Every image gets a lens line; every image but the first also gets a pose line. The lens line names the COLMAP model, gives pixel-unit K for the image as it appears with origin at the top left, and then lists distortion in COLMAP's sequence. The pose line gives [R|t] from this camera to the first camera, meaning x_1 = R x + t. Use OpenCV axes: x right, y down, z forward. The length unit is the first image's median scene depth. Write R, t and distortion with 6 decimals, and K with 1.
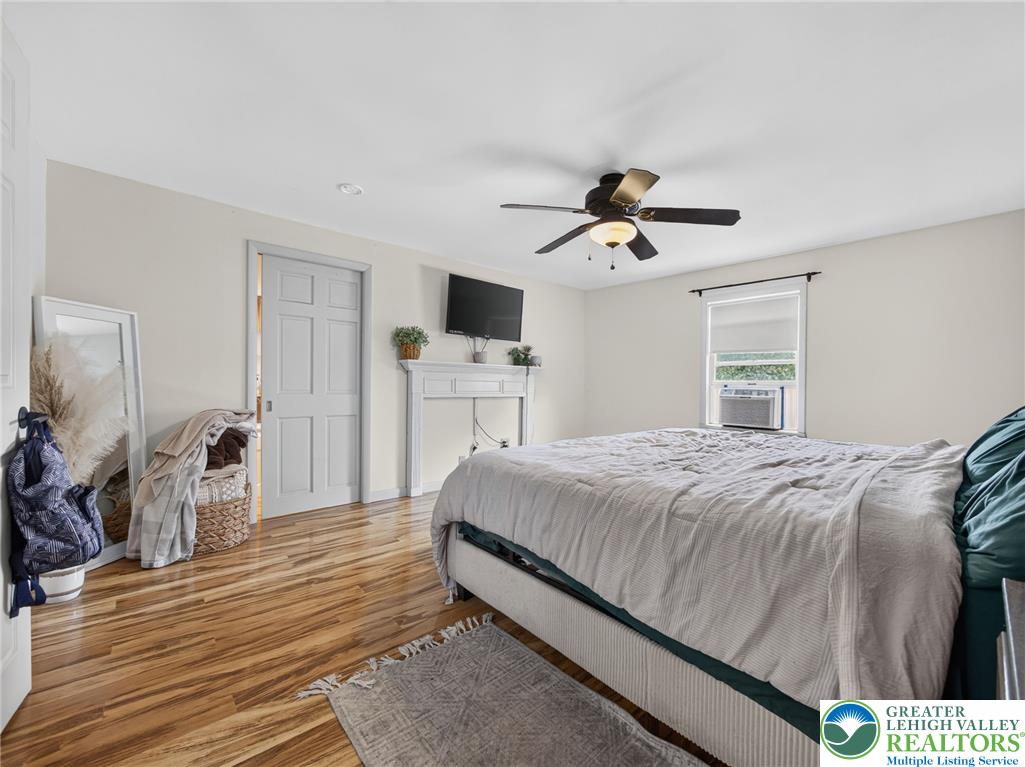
lens RADIAL K [[419.9, 0, 517.3], [0, 419.9, 378.9], [0, 0, 1]] dist [-0.037060, 0.012177]
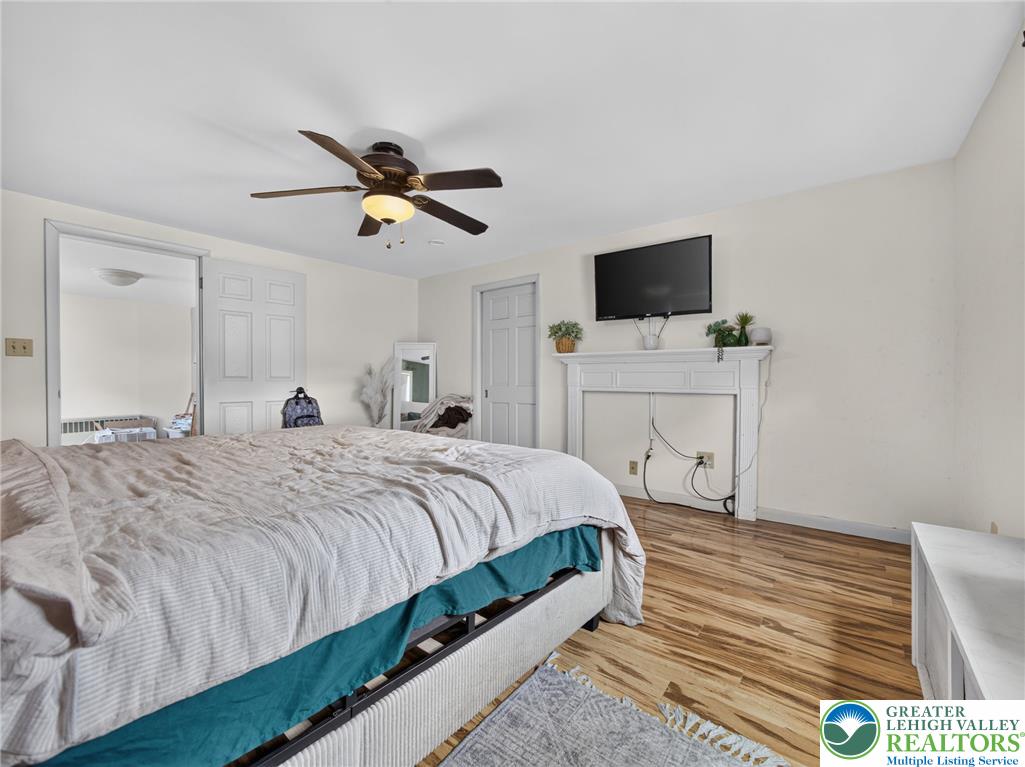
lens RADIAL K [[423.4, 0, 502.5], [0, 423.4, 386.8], [0, 0, 1]] dist [-0.015938, 0.000222]
pose [[0.173019, 0.002209, -0.984916, 0.724238], [0.010862, 0.999932, 0.004151, 0.029680], [0.984859, -0.011417, 0.172983, 0.645903]]
